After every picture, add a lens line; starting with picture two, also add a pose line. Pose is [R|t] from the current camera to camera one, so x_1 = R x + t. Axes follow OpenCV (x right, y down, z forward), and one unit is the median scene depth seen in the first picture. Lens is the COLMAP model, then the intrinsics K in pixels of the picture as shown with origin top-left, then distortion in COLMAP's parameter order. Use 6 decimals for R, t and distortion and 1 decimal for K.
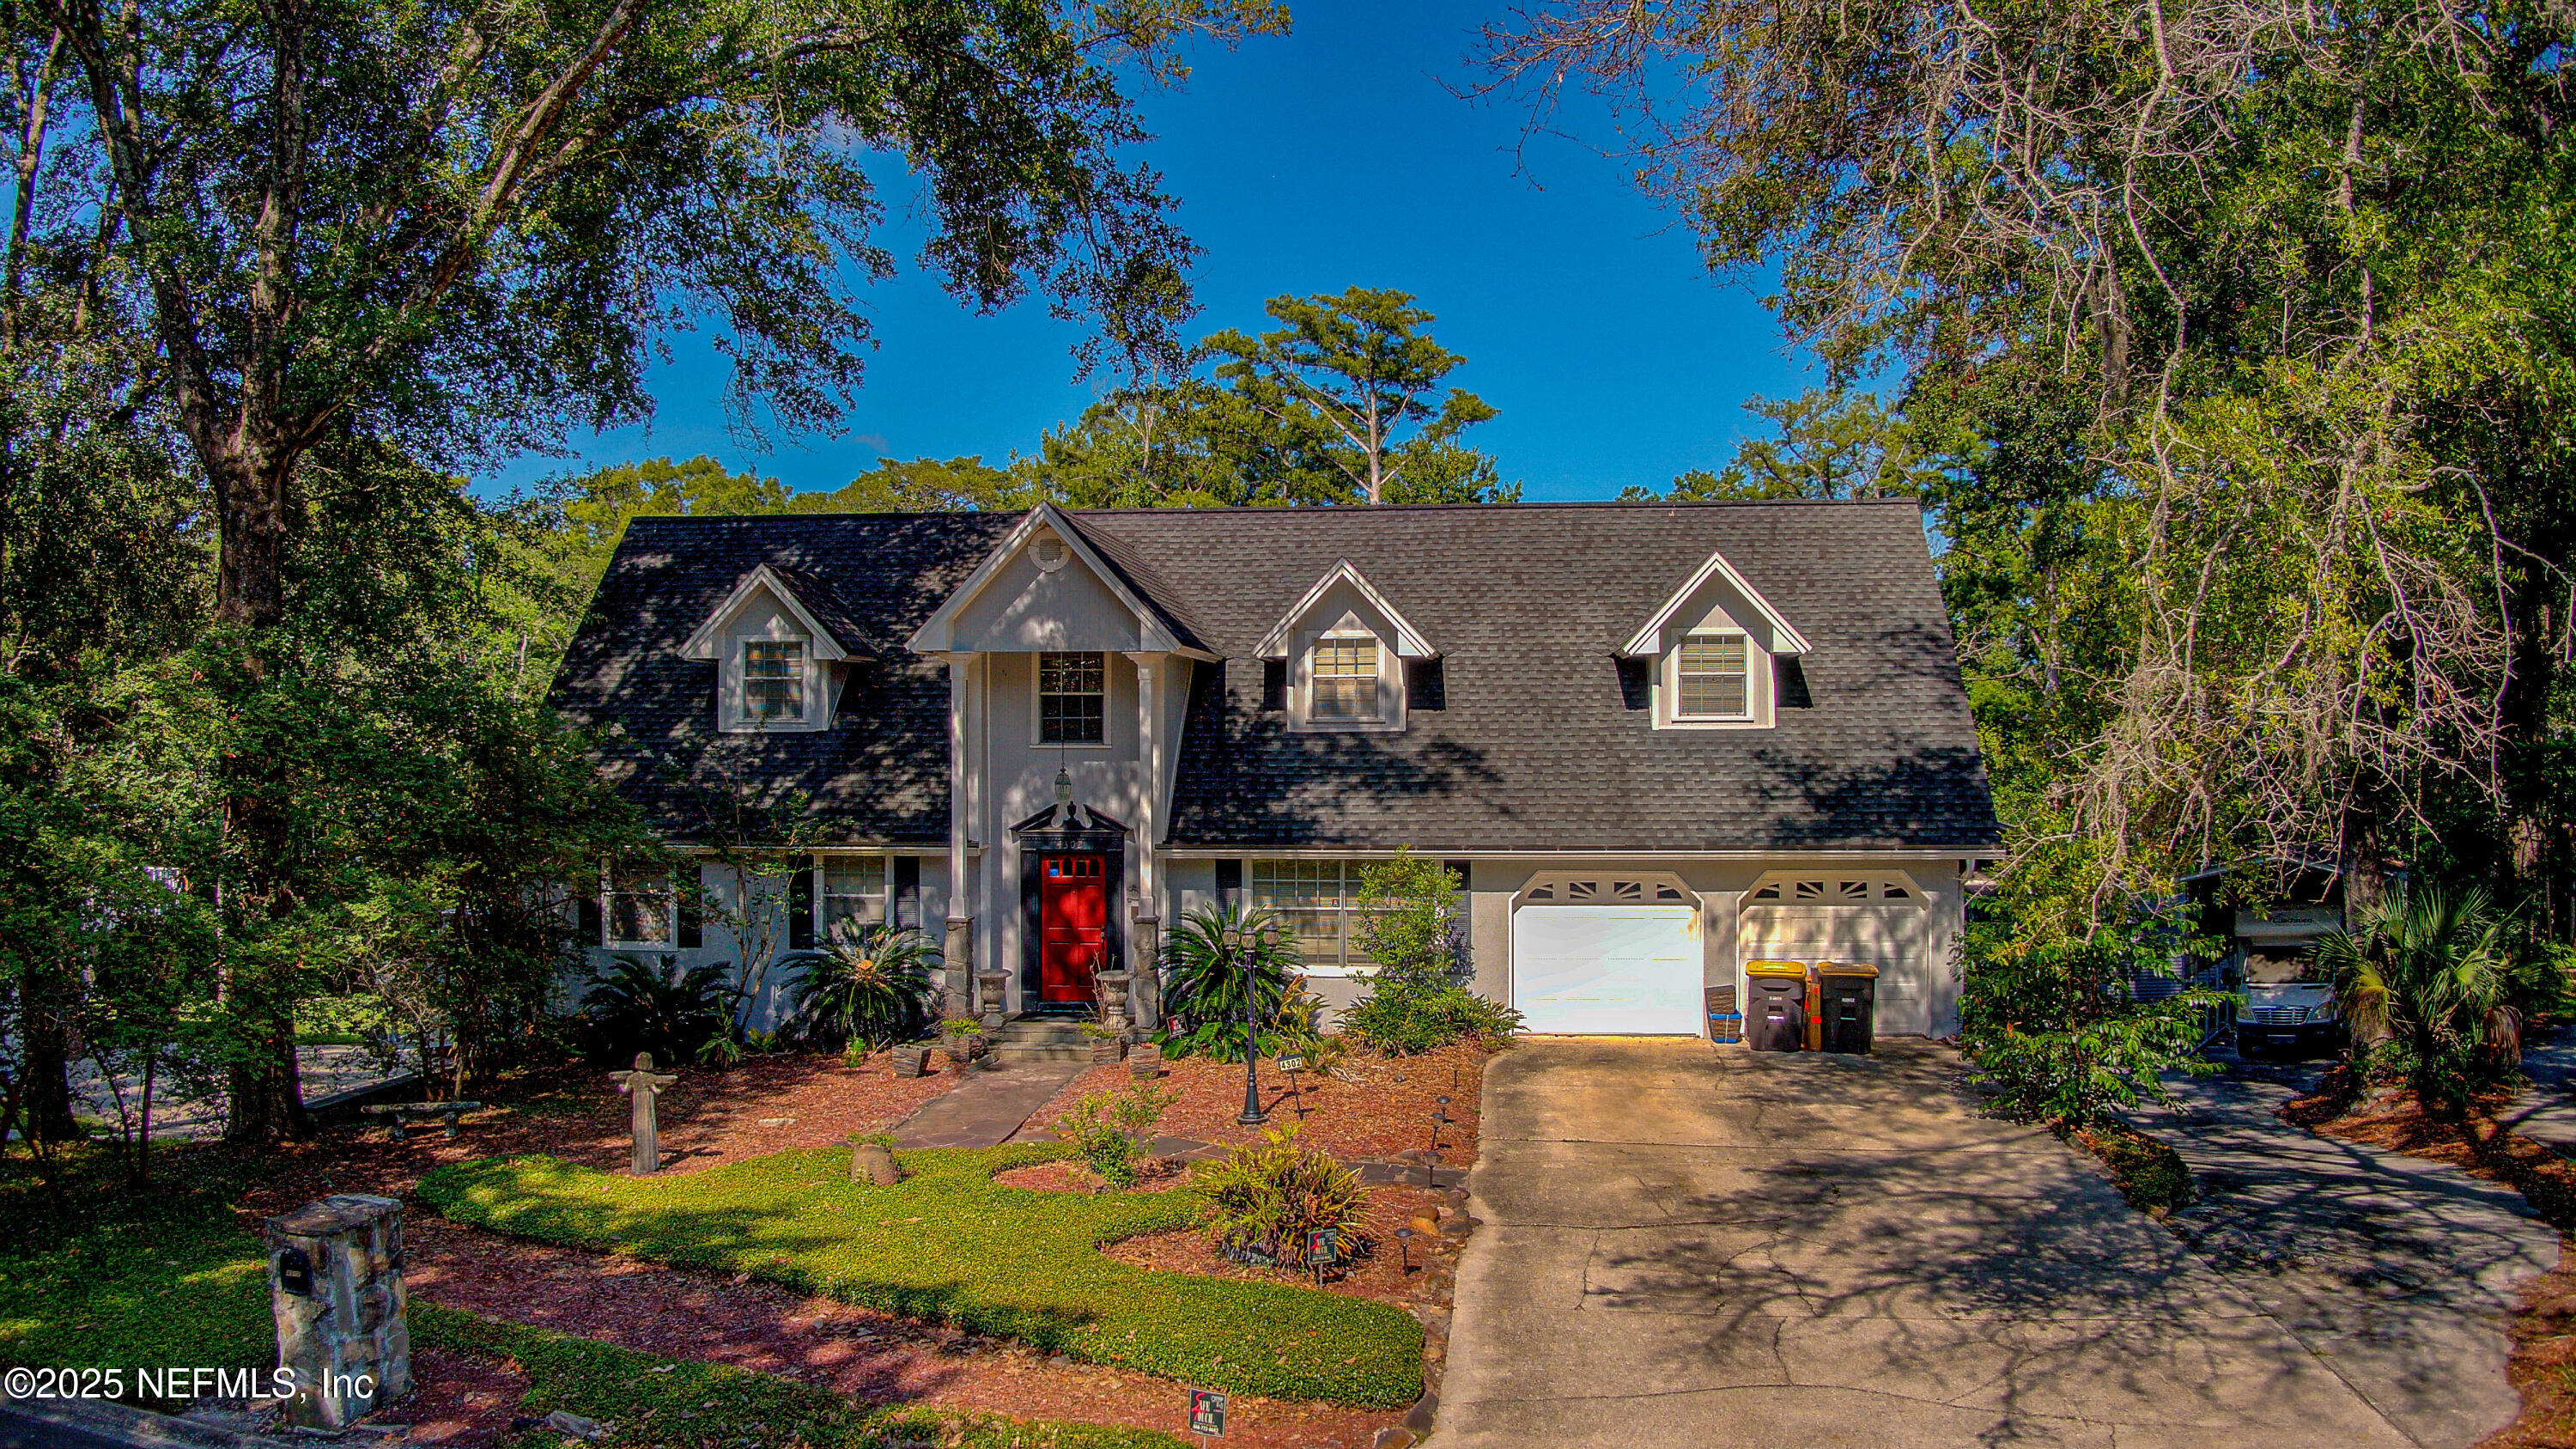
lens RADIAL K [[1923.4, 0, 1286.1], [0, 1923.4, 713.0], [0, 0, 1]] dist [-0.076590, -0.202893]
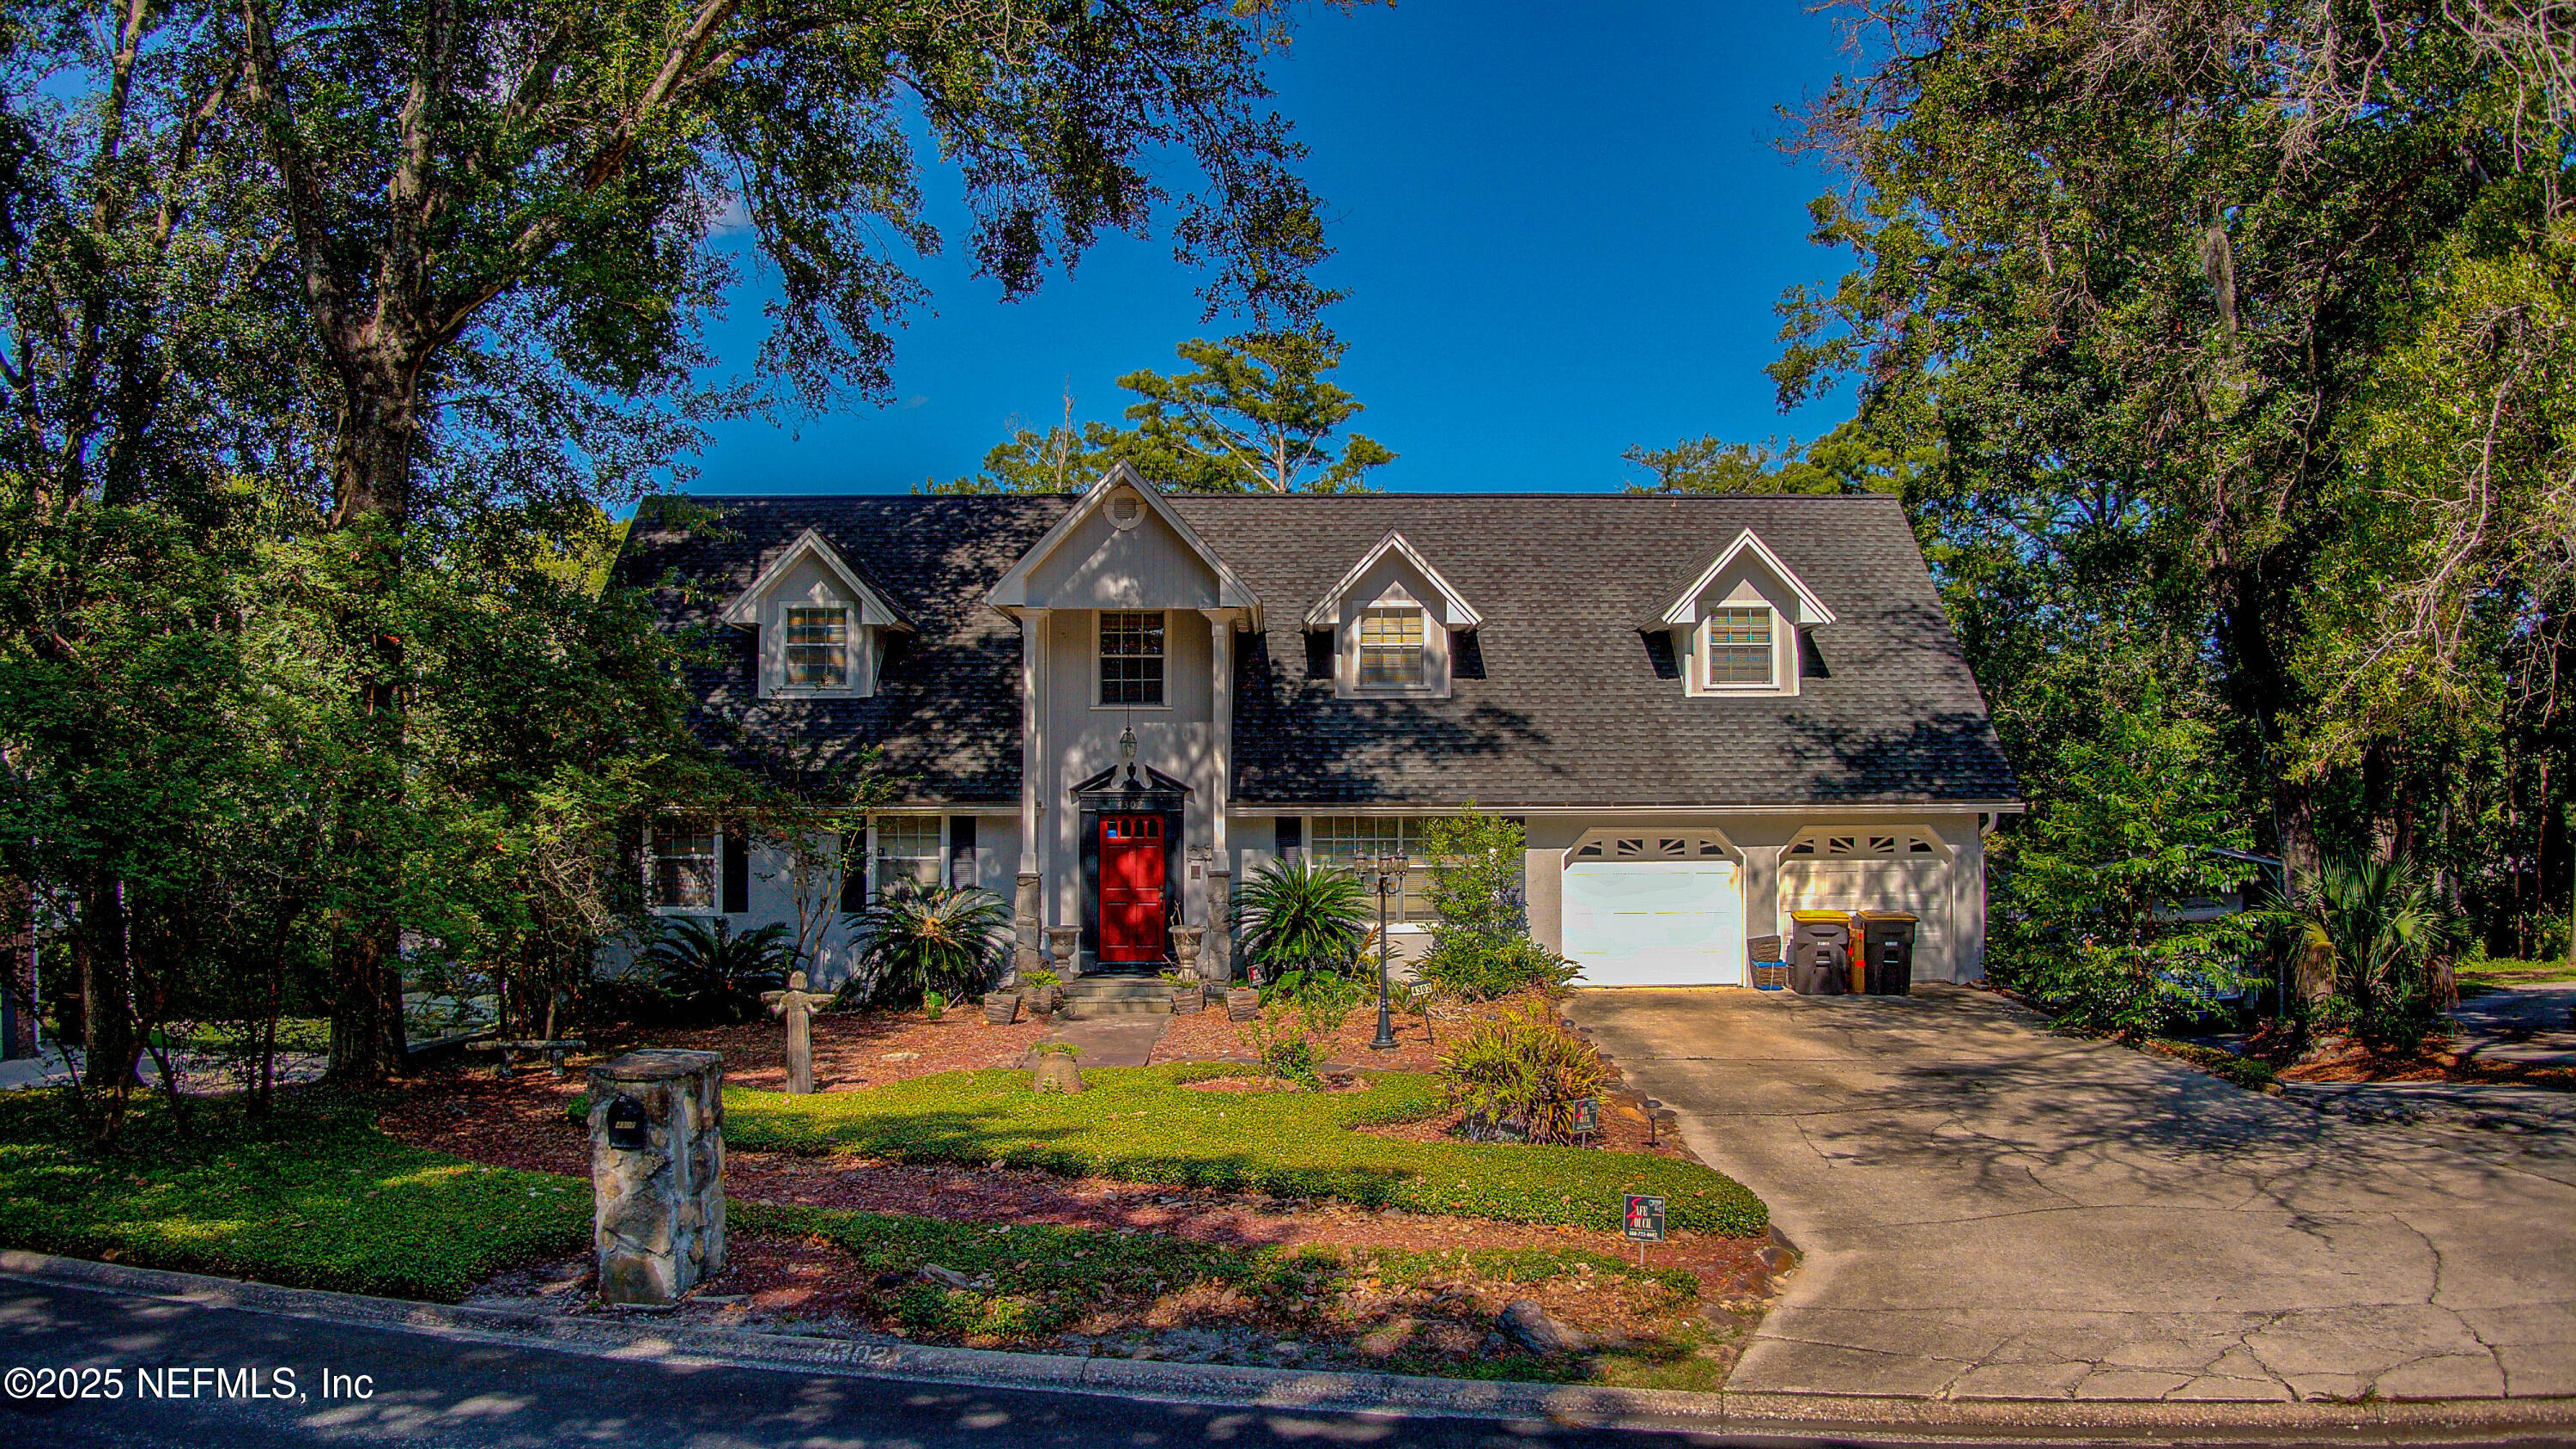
lens RADIAL K [[1839.7, 0, 1291.4], [0, 1839.7, 712.7], [0, 0, 1]] dist [-0.094108, -0.177611]
pose [[0.993770, 0.006952, 0.111233, -0.135640], [-0.002336, 0.999132, -0.041580, 0.060044], [-0.111426, 0.041061, 0.992924, 0.029870]]
